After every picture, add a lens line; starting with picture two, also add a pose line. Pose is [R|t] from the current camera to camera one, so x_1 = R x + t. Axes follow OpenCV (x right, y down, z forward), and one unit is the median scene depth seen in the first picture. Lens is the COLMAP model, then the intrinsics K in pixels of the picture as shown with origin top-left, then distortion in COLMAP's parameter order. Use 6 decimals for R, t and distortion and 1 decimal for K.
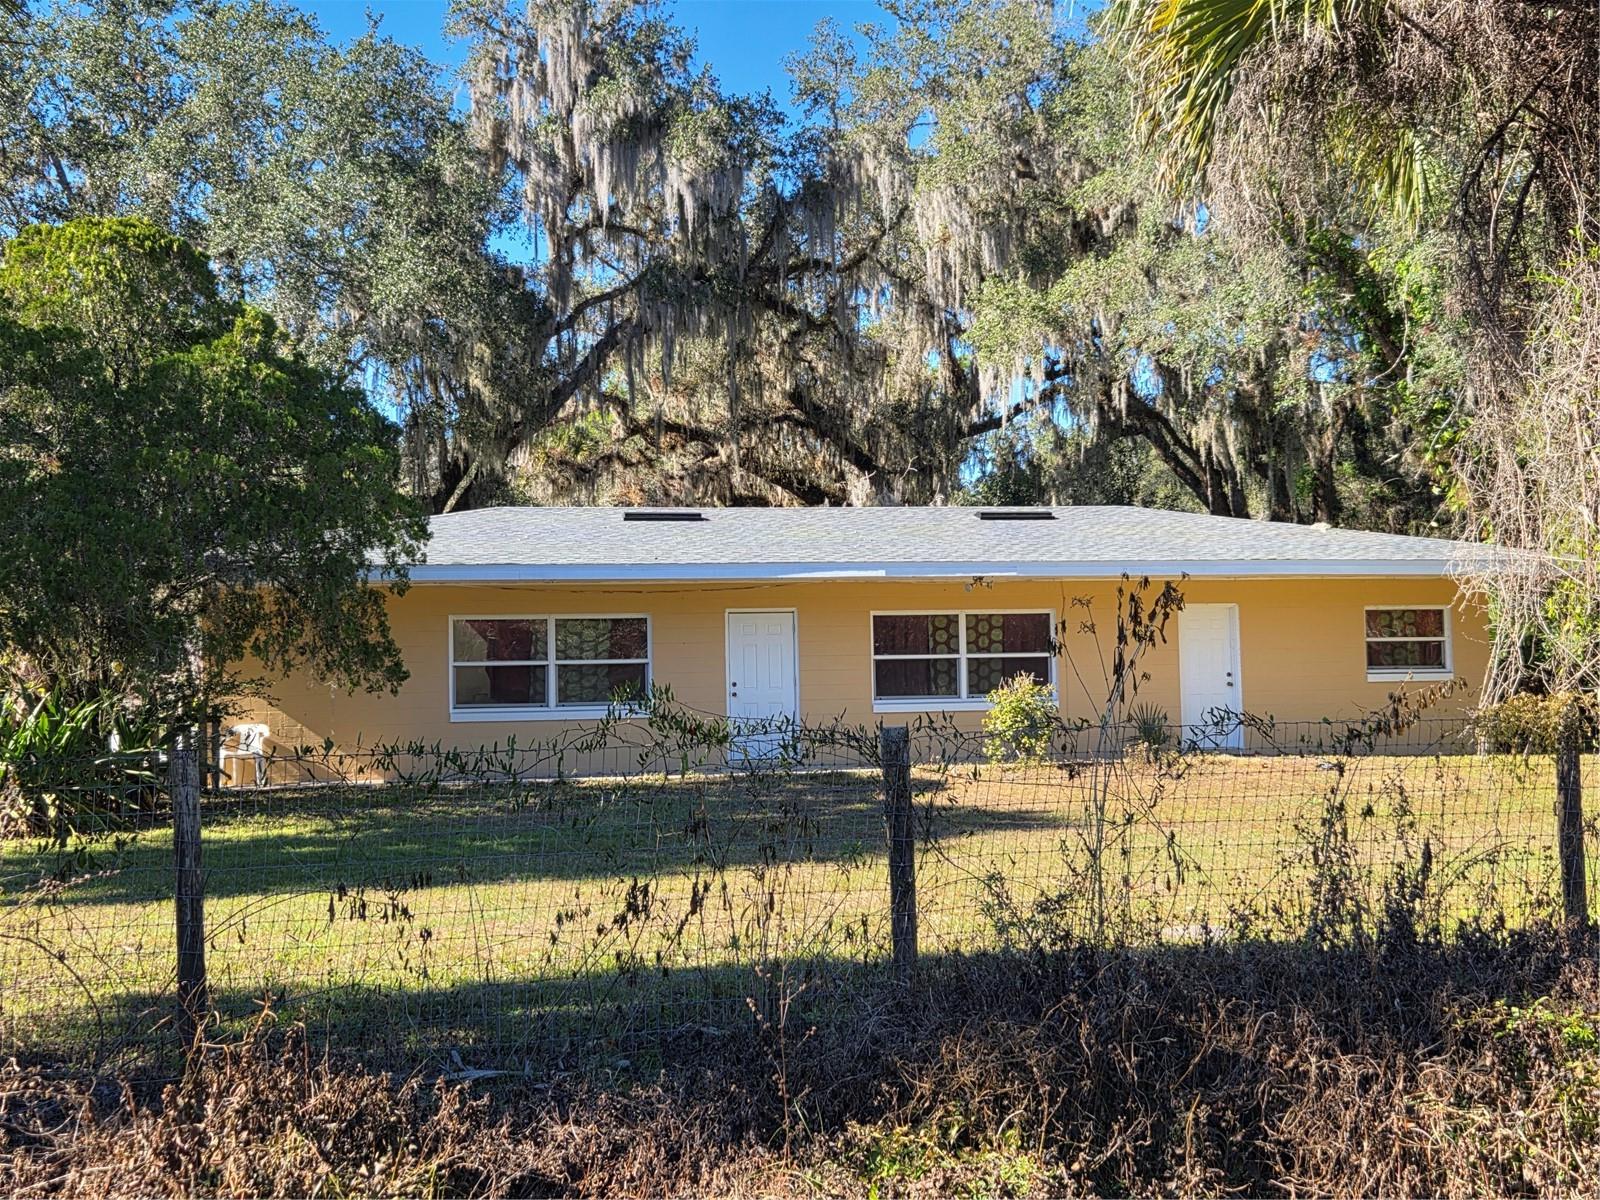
lens RADIAL K [[1913.6, 0, 806.5], [0, 1913.6, 611.0], [0, 0, 1]] dist [0.007539, 0.000000]
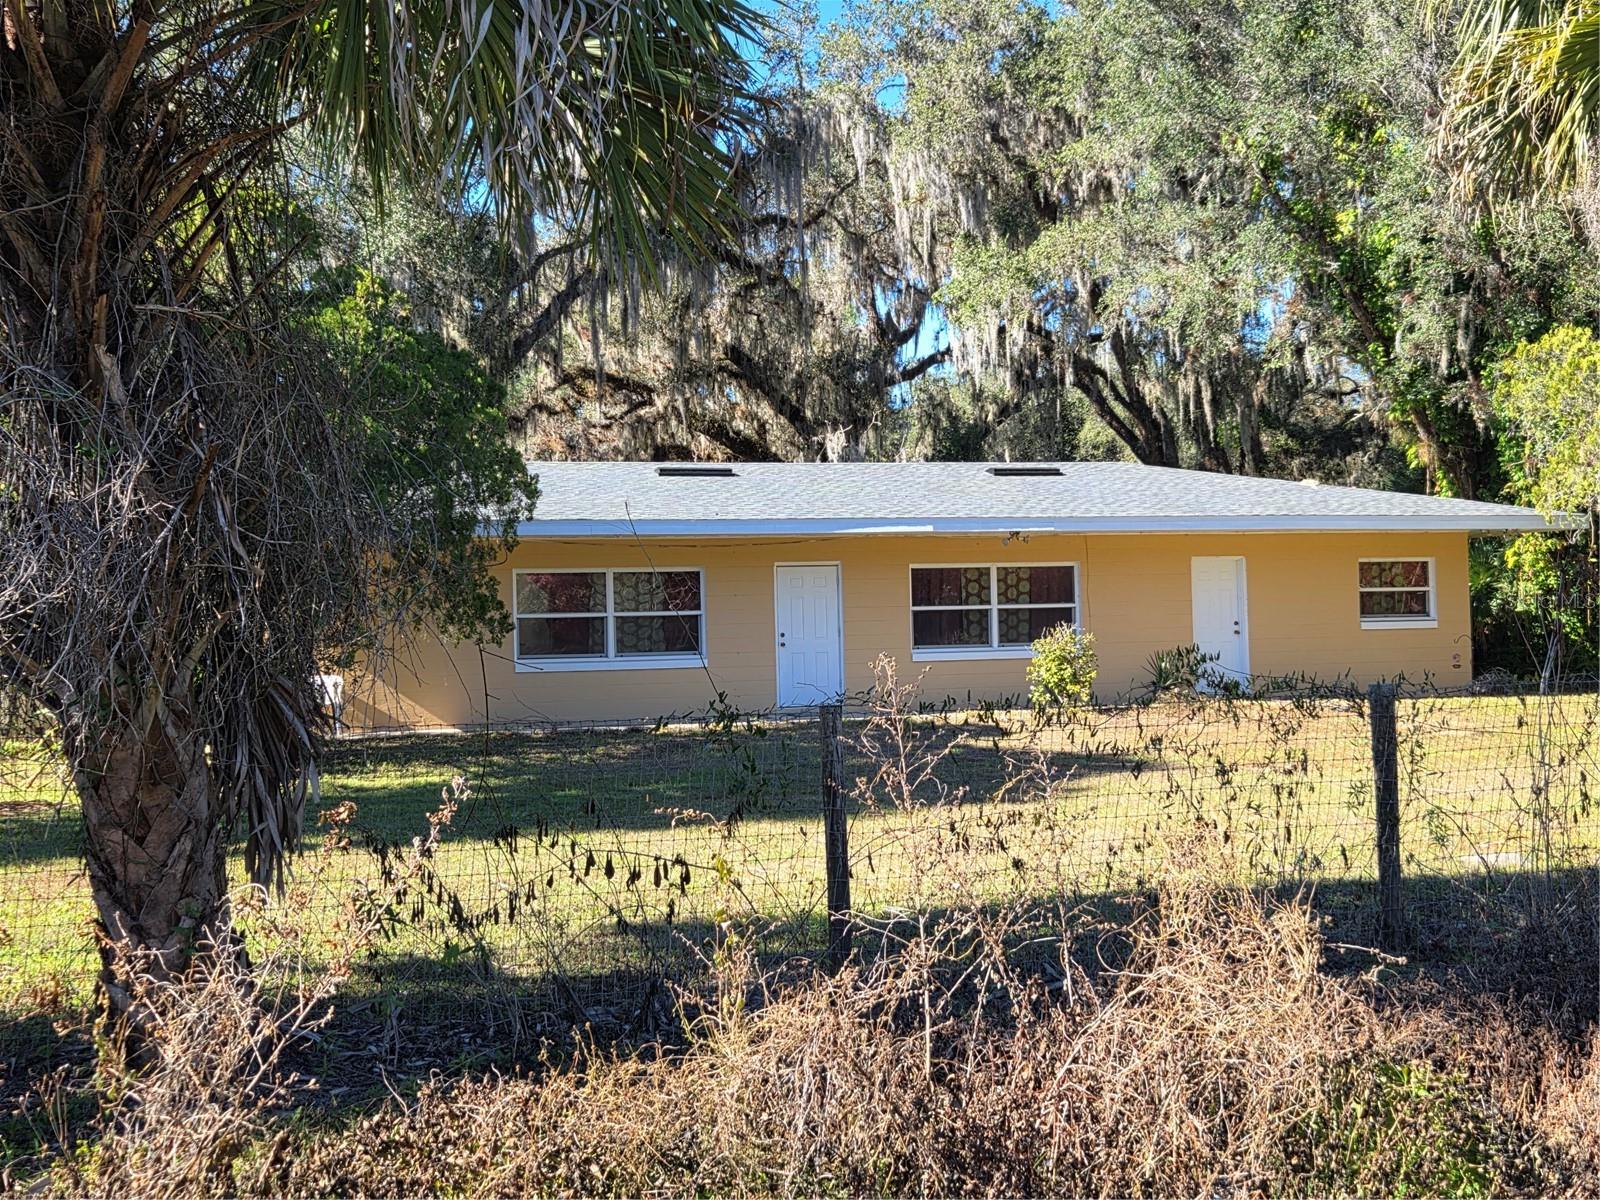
lens RADIAL K [[1913.6, 0, 799.9], [0, 1913.6, 613.5], [0, 0, 1]] dist [0.007539, 0.000000]
pose [[0.996137, -0.002990, 0.087758, -0.106739], [0.000247, 0.999512, 0.031246, -0.005076], [-0.087809, -0.031103, 0.995652, -0.032688]]
